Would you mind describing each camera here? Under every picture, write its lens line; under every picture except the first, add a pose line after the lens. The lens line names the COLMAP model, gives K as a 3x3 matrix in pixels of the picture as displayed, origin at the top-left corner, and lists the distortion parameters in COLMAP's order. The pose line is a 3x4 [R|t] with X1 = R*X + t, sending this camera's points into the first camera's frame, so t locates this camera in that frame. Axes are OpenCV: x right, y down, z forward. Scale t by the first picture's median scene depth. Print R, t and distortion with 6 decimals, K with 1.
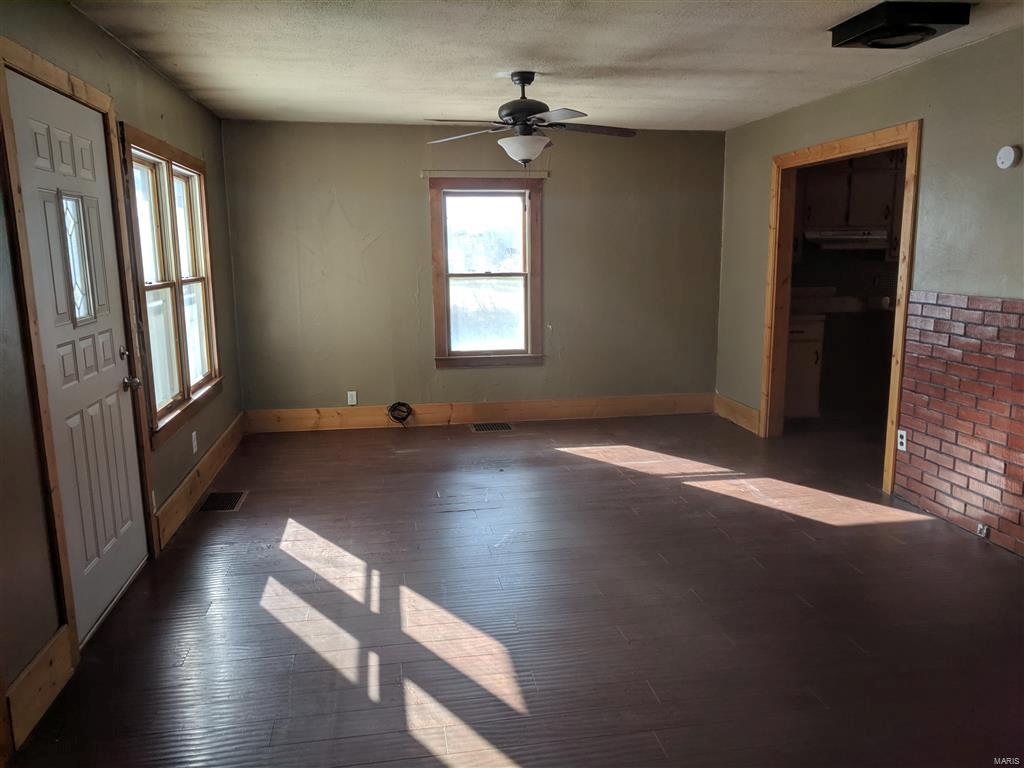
lens RADIAL K [[768.7, 0, 517.6], [0, 768.7, 382.6], [0, 0, 1]] dist [0.000907, 0.004421]
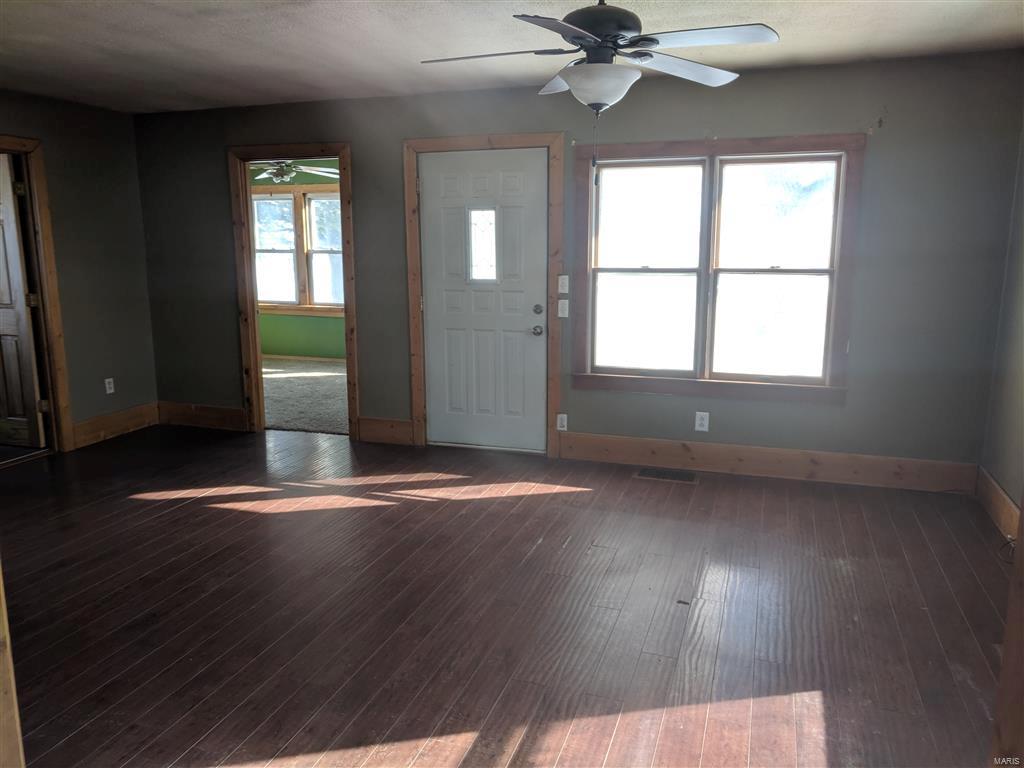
lens RADIAL K [[768.7, 0, 517.6], [0, 768.7, 382.6], [0, 0, 1]] dist [0.000907, 0.004421]
pose [[-0.474339, 0.166484, -0.864457, 0.832346], [-0.157110, 0.950183, 0.269202, -0.300529], [0.866210, 0.263507, -0.424552, 1.691966]]
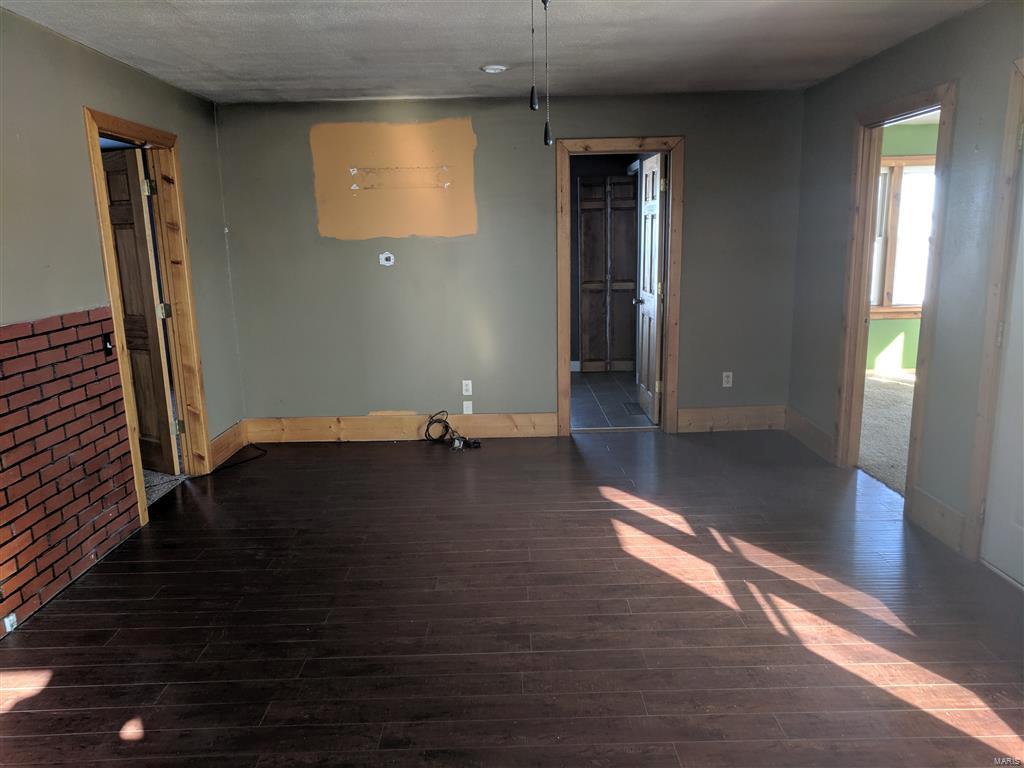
lens RADIAL K [[763.4, 0, 512.0], [0, 763.4, 384.0], [0, 0, 1]] dist [0.037301, 0.002645]
pose [[-0.985333, -0.001795, 0.170633, -0.043048], [0.062355, 0.927006, 0.369826, -0.335637], [-0.158842, 0.375041, -0.913298, 1.803497]]
